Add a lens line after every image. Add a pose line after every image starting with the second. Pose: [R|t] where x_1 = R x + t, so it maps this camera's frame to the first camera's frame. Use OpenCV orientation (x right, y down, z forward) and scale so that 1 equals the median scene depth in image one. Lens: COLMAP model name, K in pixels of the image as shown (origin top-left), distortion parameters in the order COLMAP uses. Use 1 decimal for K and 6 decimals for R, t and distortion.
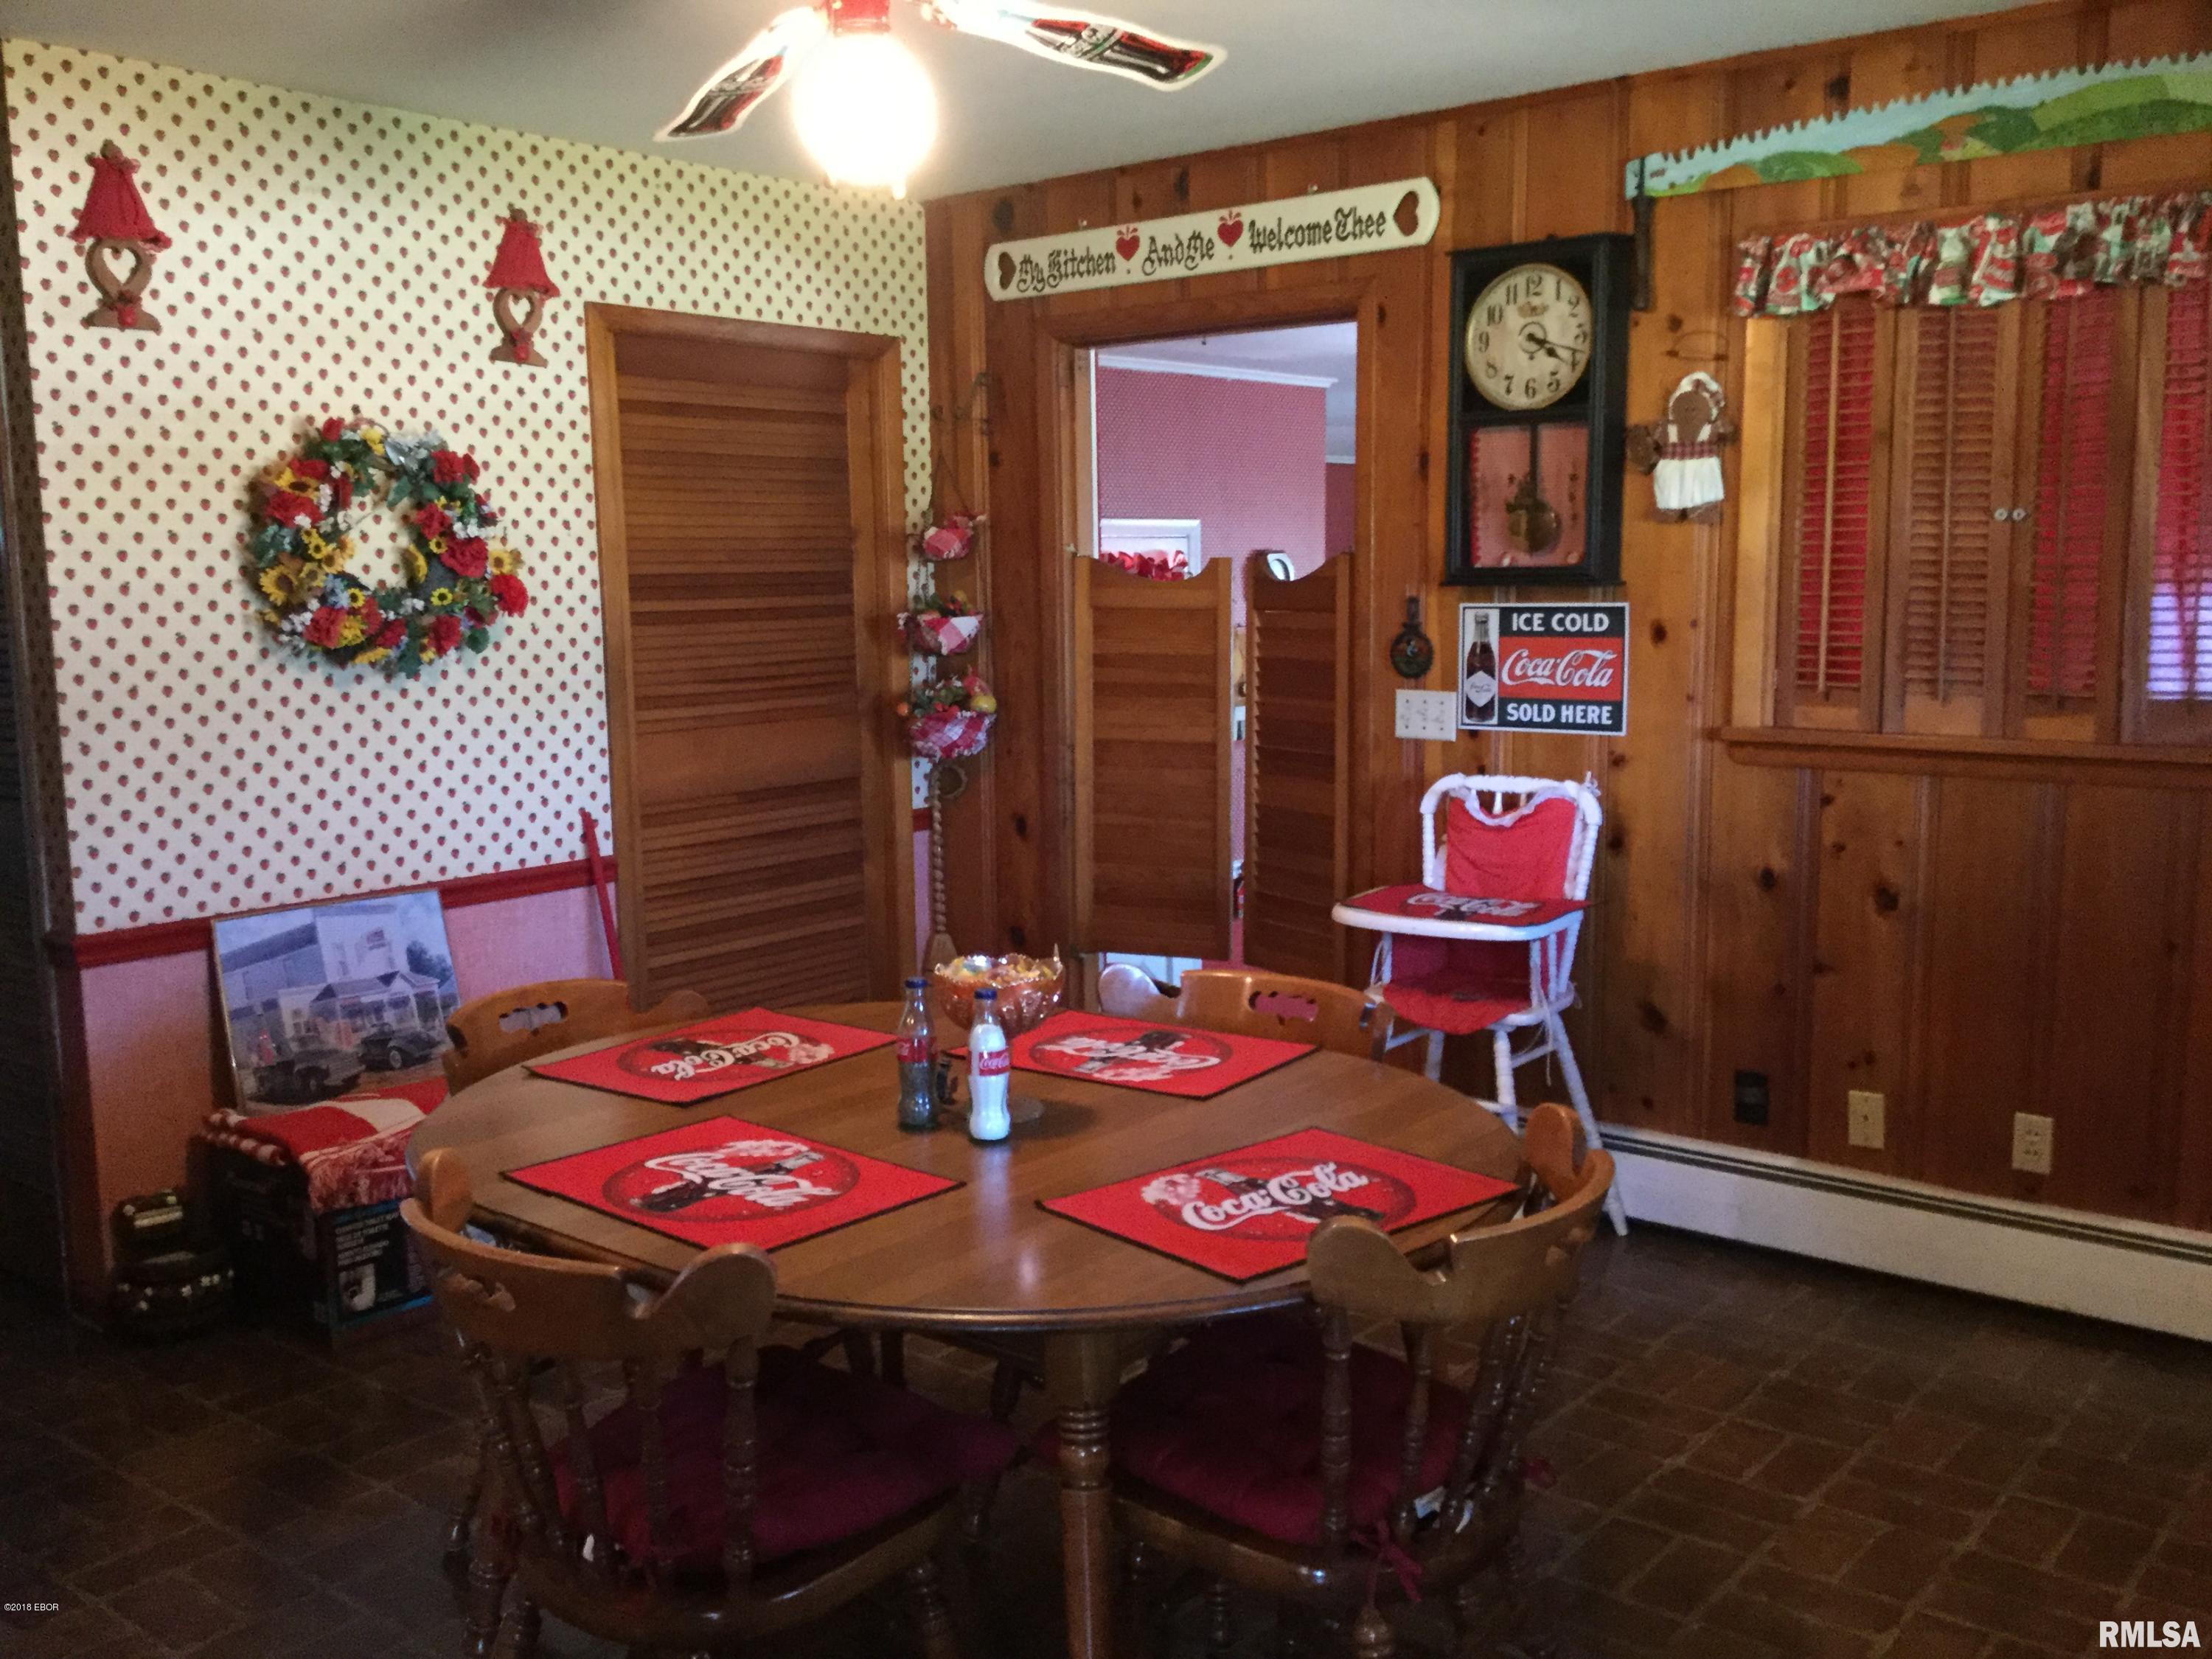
lens RADIAL K [[1984.8, 0, 1106.0], [0, 1984.8, 829.5], [0, 0, 1]] dist [0.106688, -0.244929]
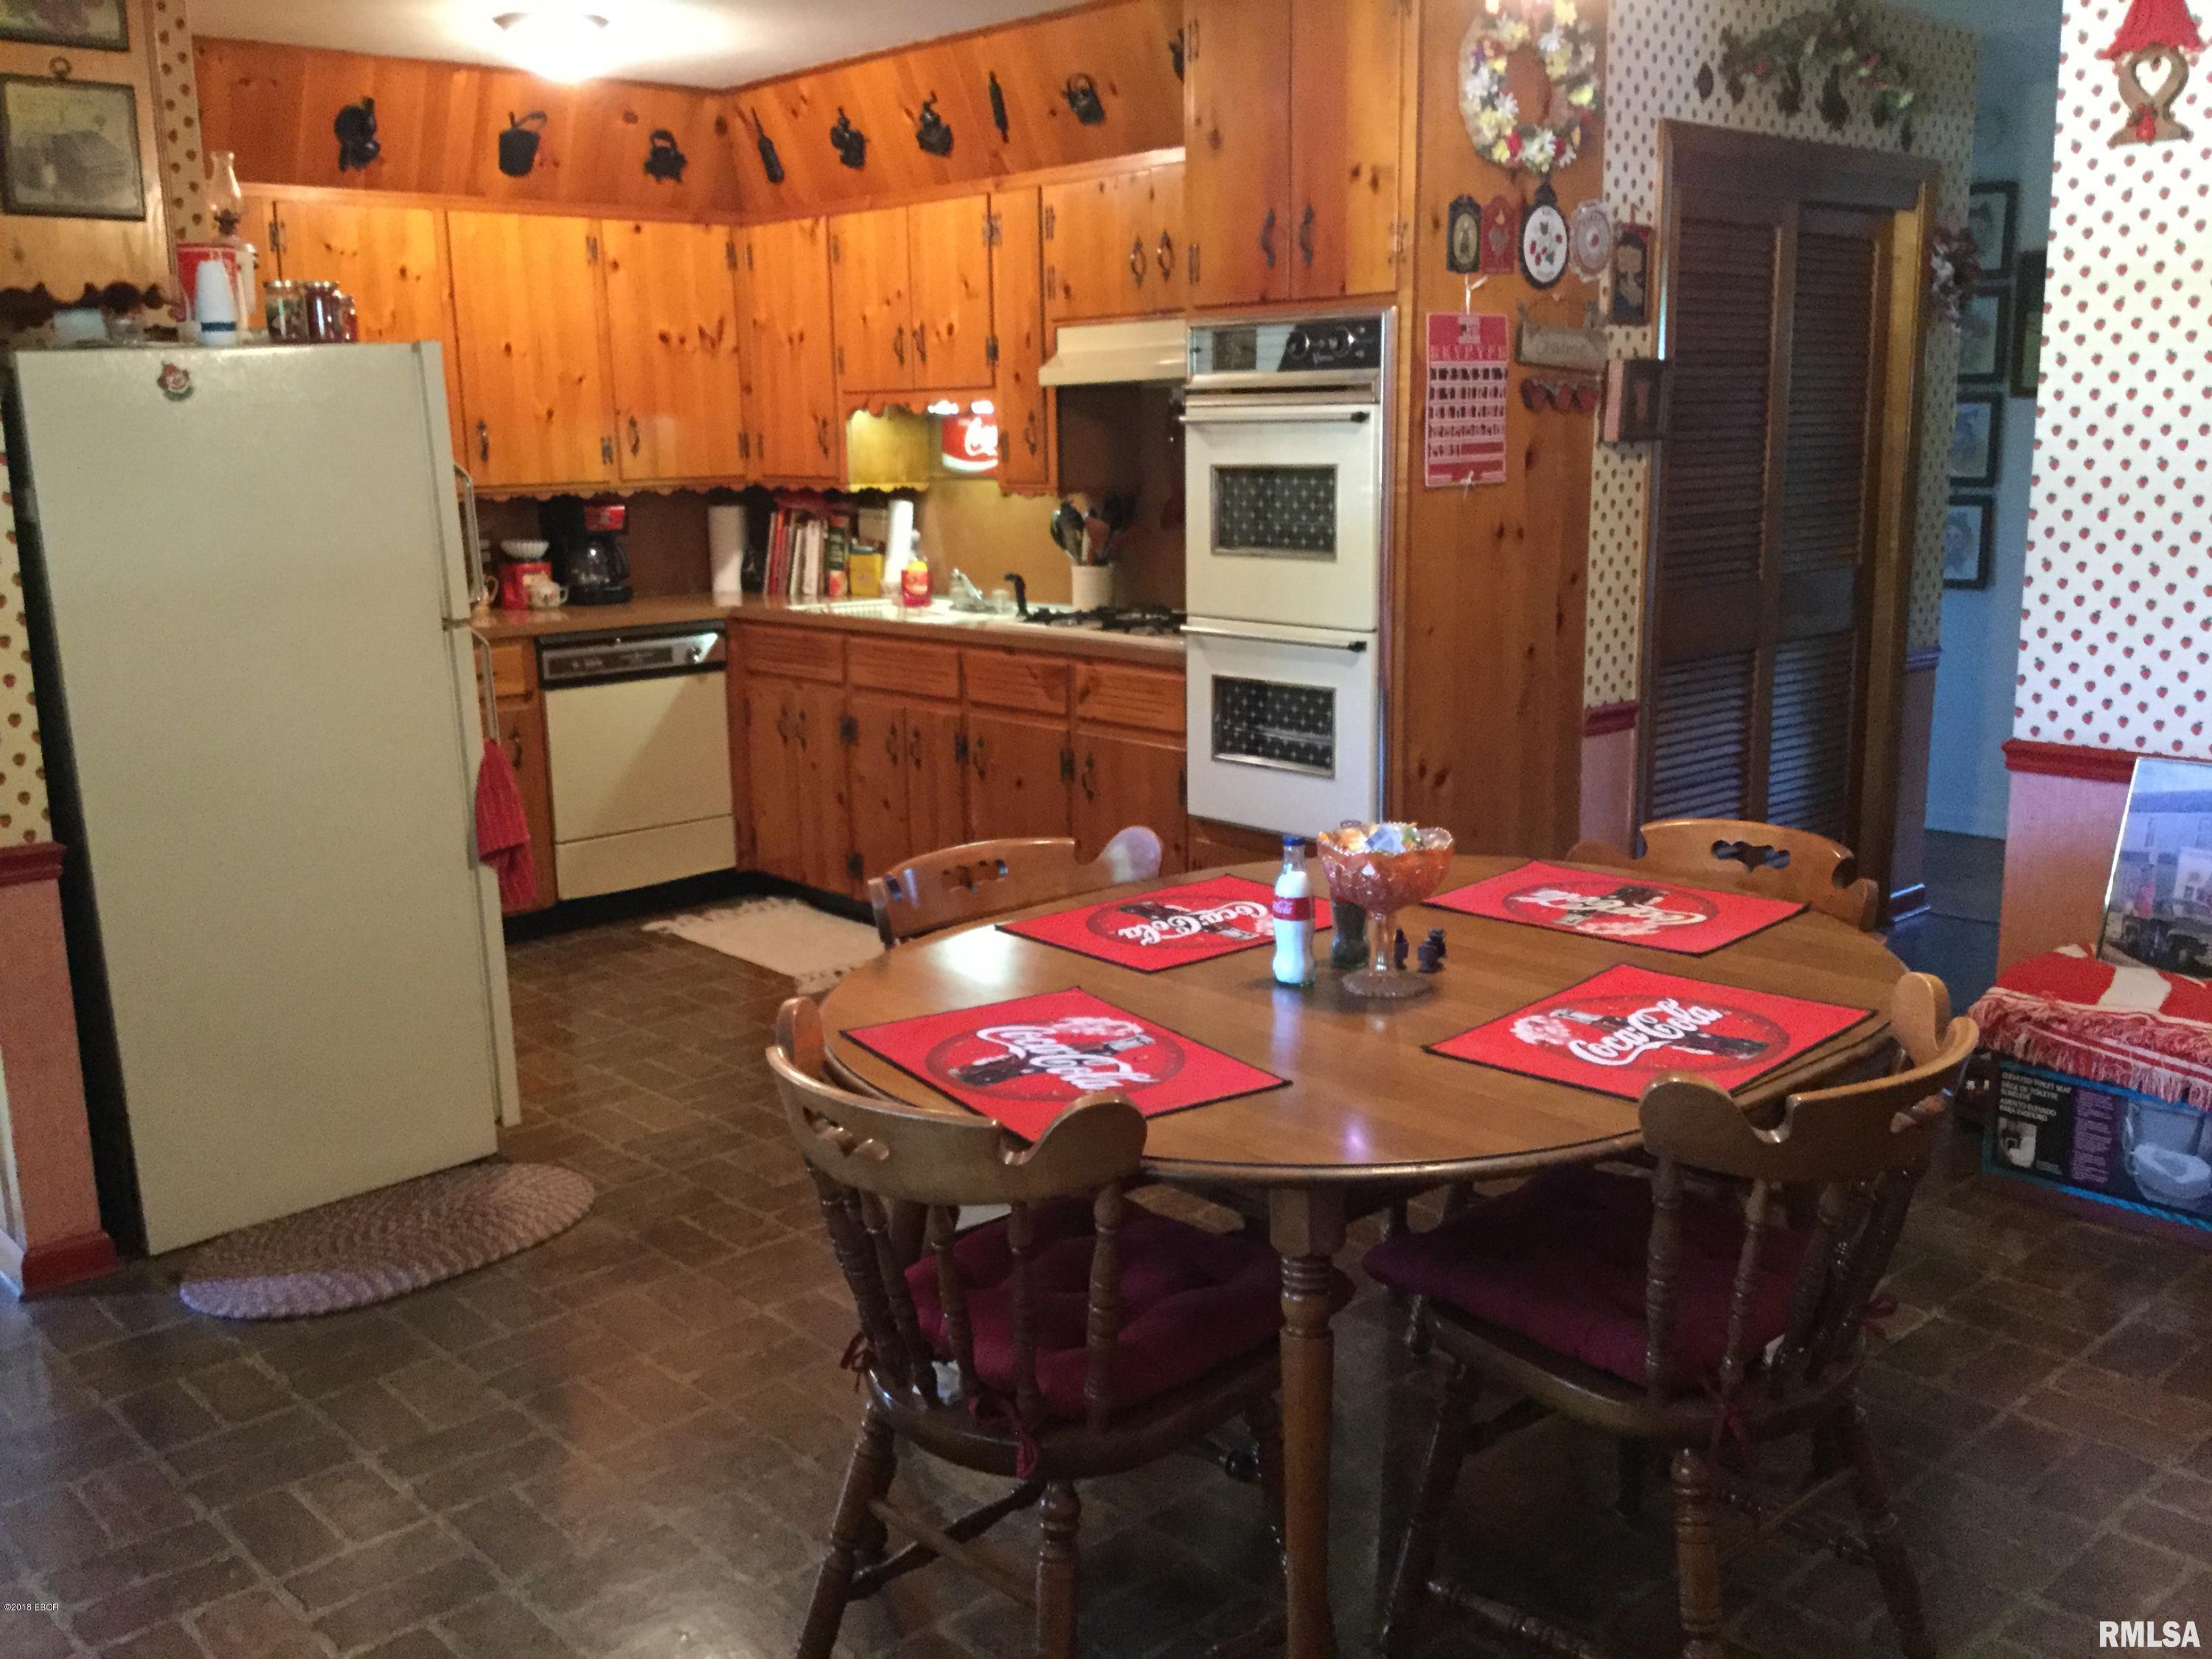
lens RADIAL K [[1987.6, 0, 1103.9], [0, 1987.6, 799.7], [0, 0, 1]] dist [0.152082, -0.293341]
pose [[-0.136869, 0.205255, -0.969091, 0.607515], [-0.113093, 0.968663, 0.221137, -0.099762], [0.984112, 0.139865, -0.109367, 0.649227]]
